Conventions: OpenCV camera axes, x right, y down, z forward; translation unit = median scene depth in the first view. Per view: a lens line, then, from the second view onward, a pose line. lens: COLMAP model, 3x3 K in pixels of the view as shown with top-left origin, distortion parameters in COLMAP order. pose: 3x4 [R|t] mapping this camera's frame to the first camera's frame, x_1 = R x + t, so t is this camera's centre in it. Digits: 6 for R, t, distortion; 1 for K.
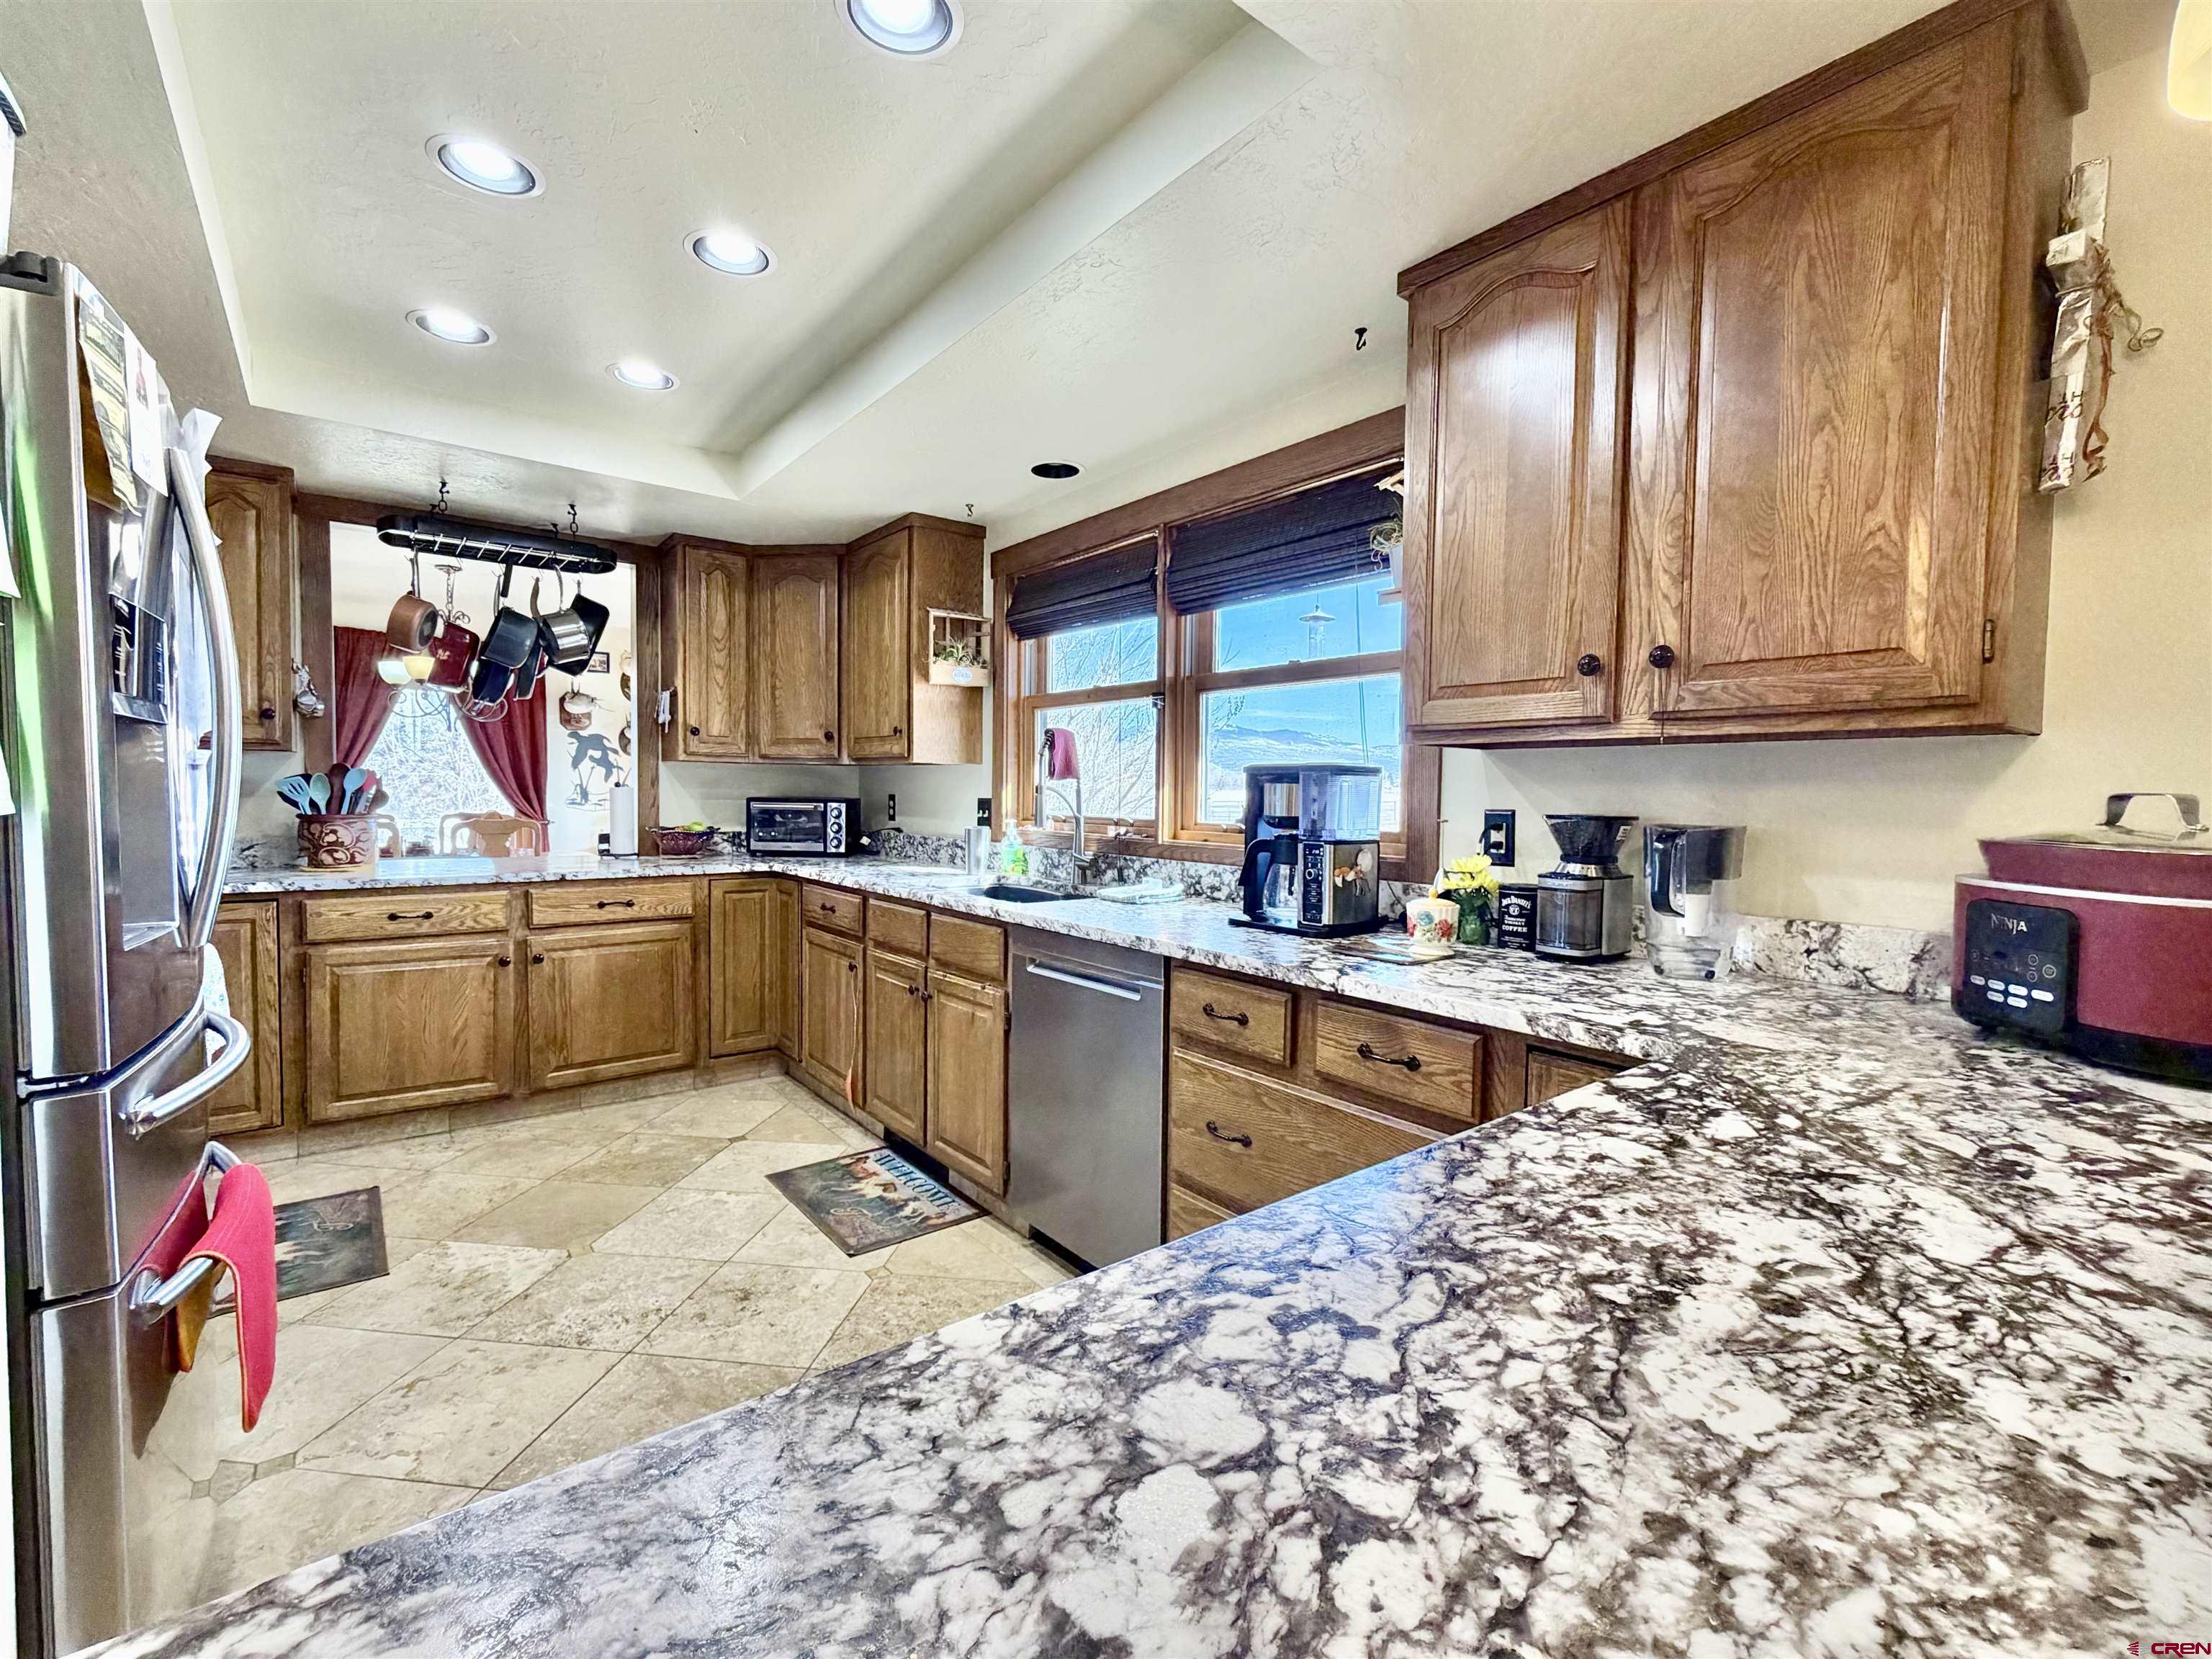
lens RADIAL K [[957.1, 0, 1110.1], [0, 957.1, 834.6], [0, 0, 1]] dist [0.002540, 0.000272]
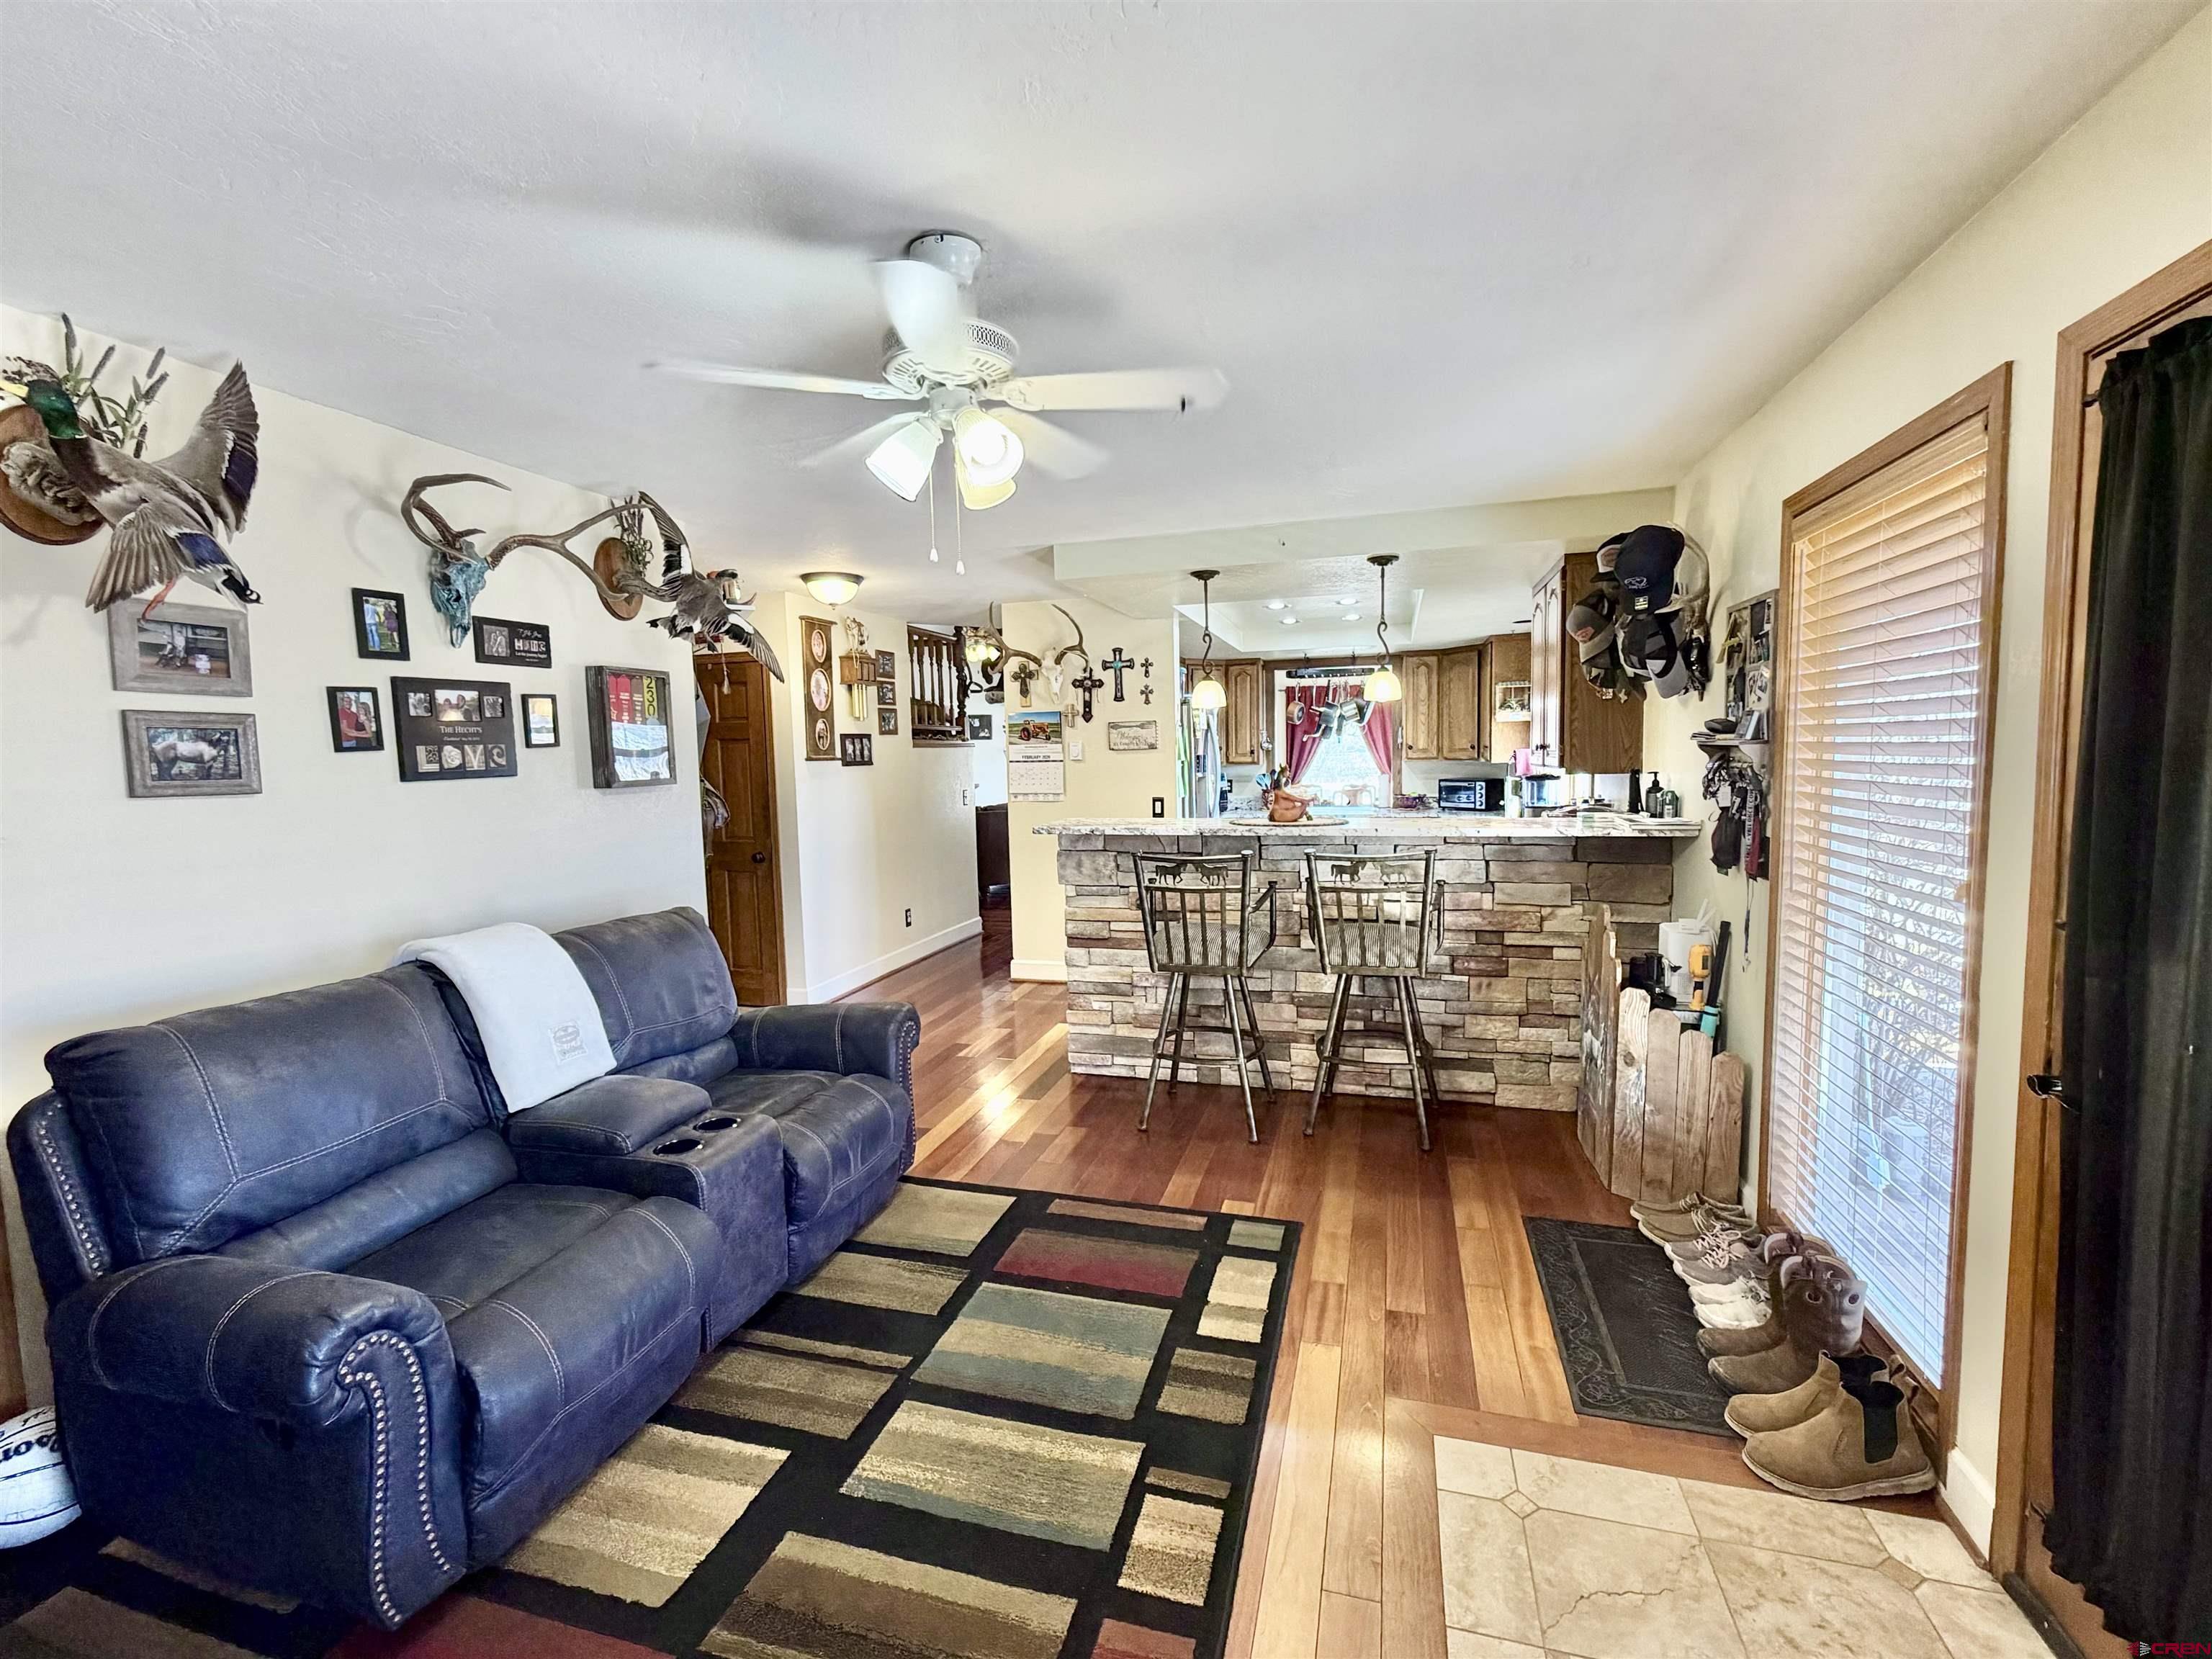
lens RADIAL K [[957.1, 0, 1110.1], [0, 957.1, 834.6], [0, 0, 1]] dist [0.002540, 0.000272]
pose [[0.582247, 0.043161, -0.811865, 1.006981], [-0.005914, 0.998788, 0.048857, -0.022489], [0.812990, -0.023645, 0.581797, -0.830483]]
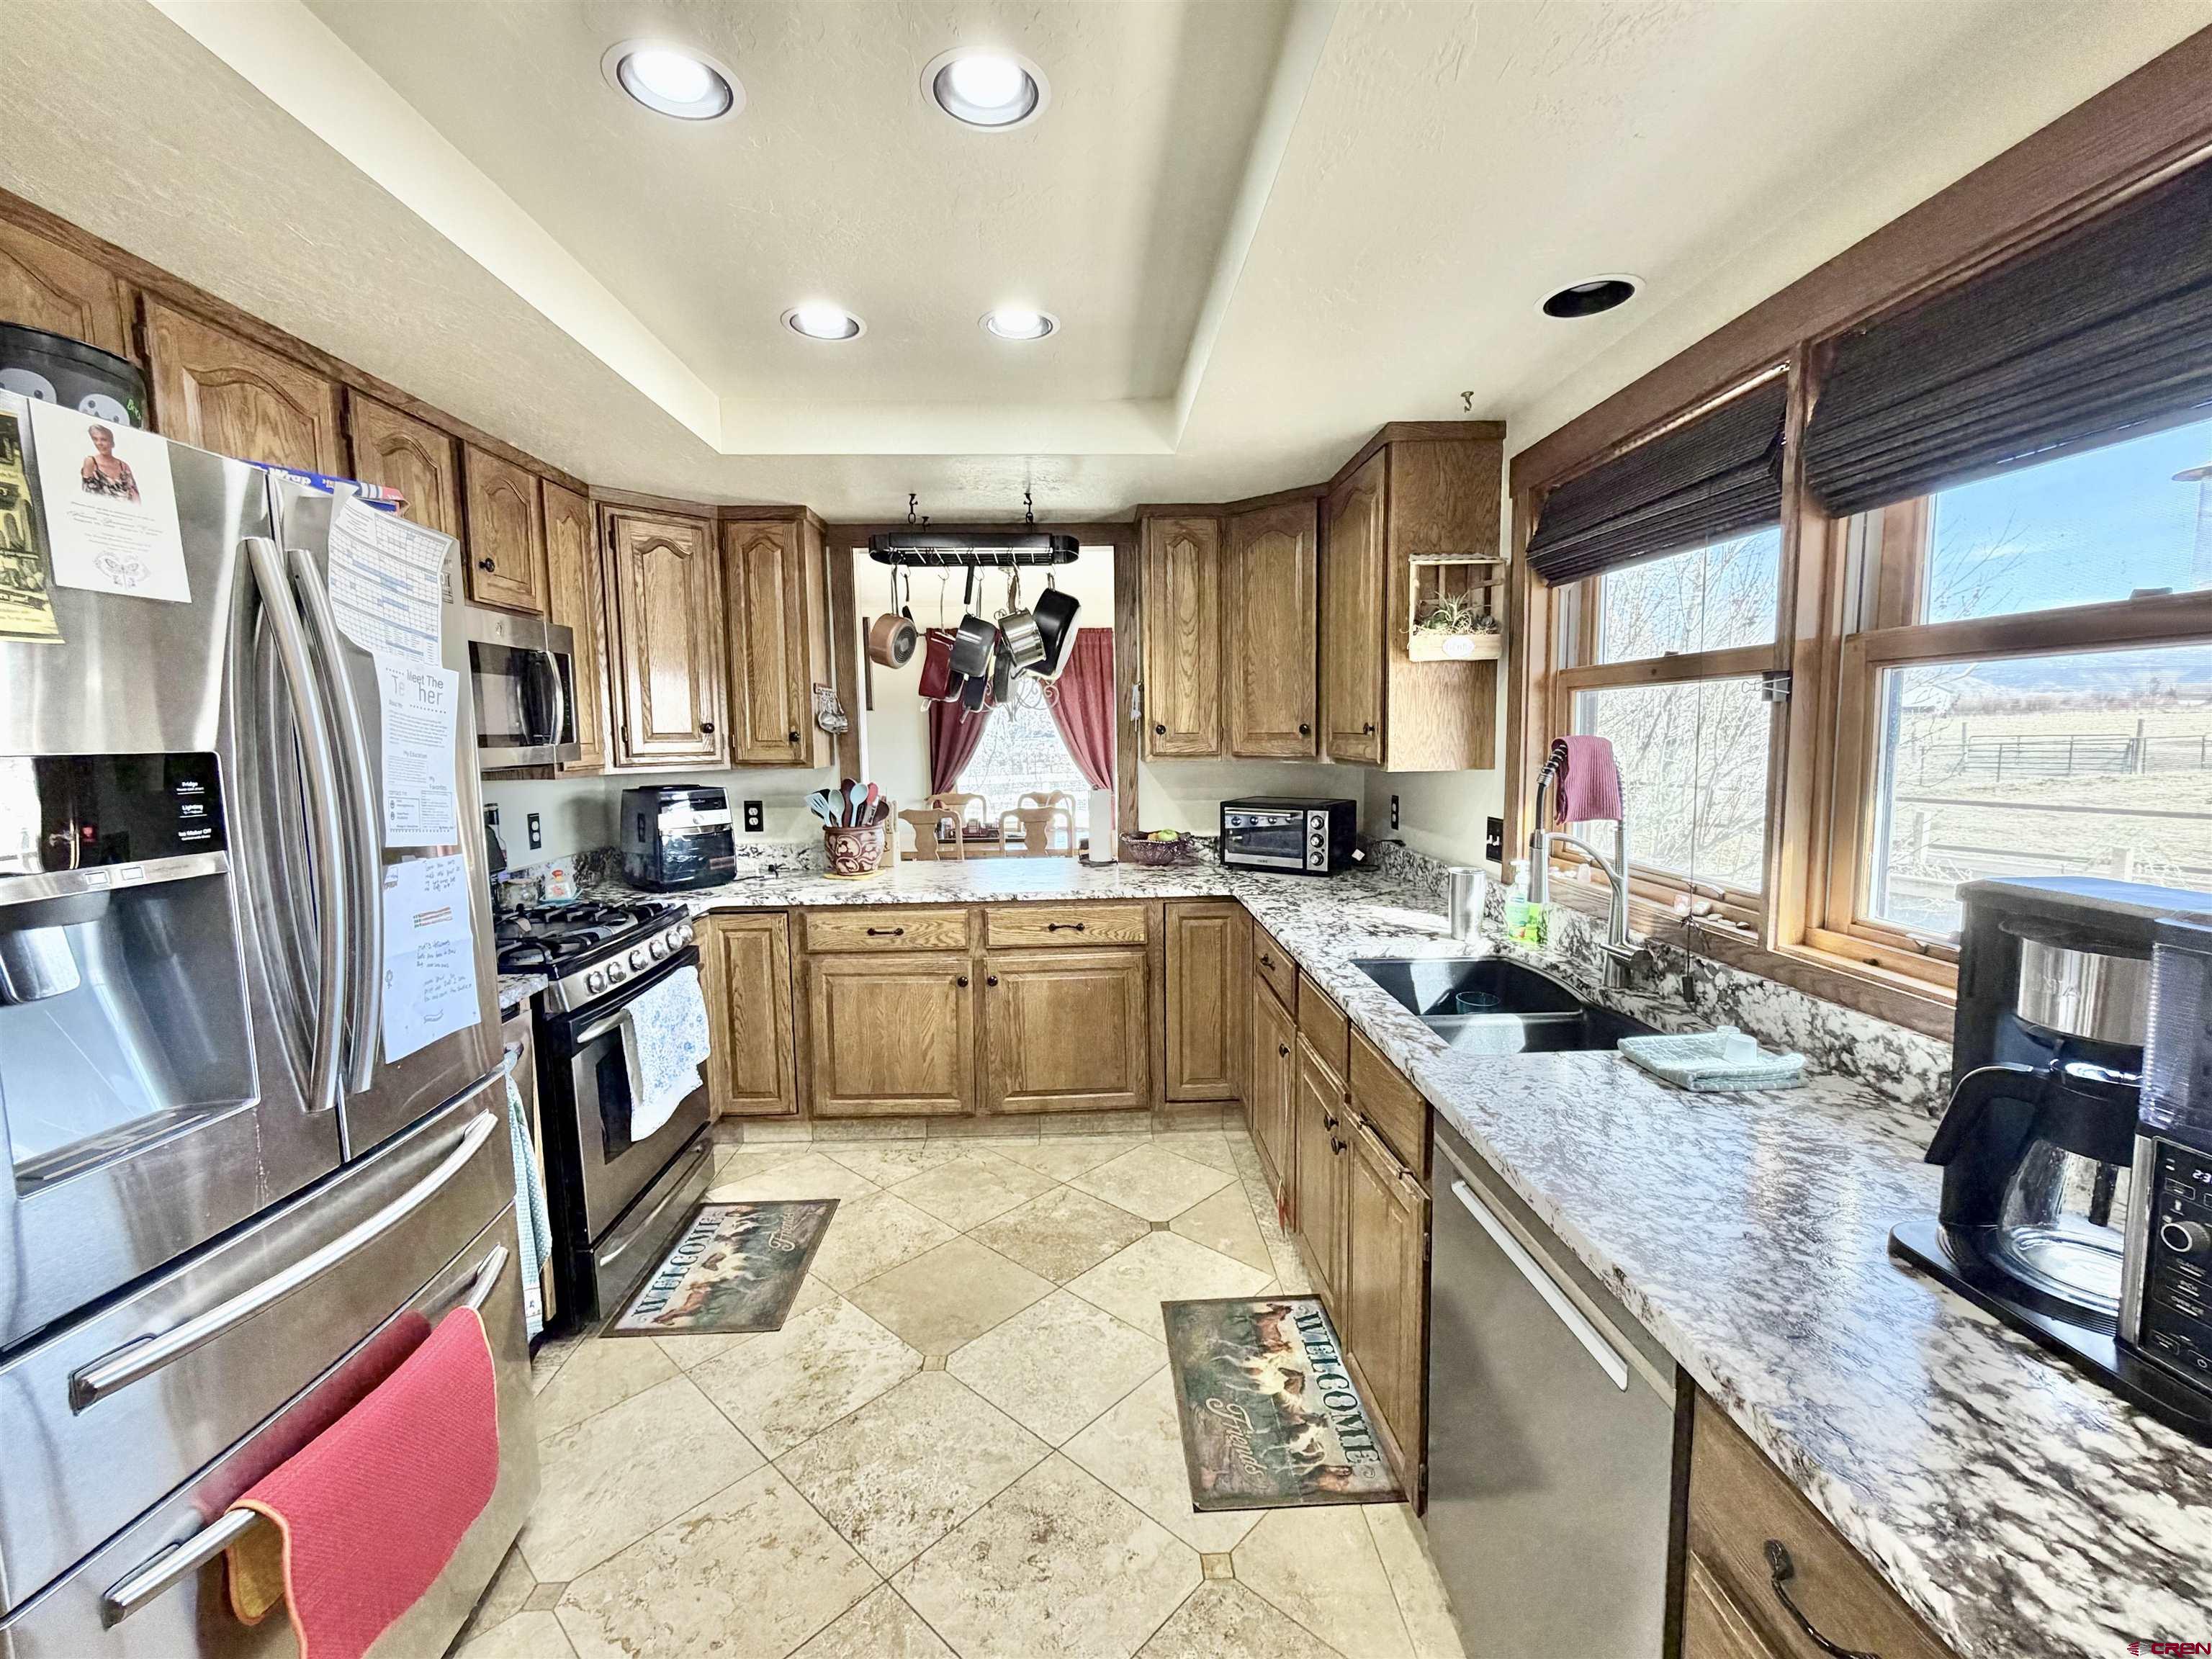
lens RADIAL K [[957.1, 0, 1110.1], [0, 957.1, 834.6], [0, 0, 1]] dist [0.002540, 0.000272]
pose [[0.810691, 0.037586, -0.584267, 0.056155], [-0.000733, 0.998002, 0.063185, -0.079380], [0.585474, -0.050795, 0.809098, 0.301733]]
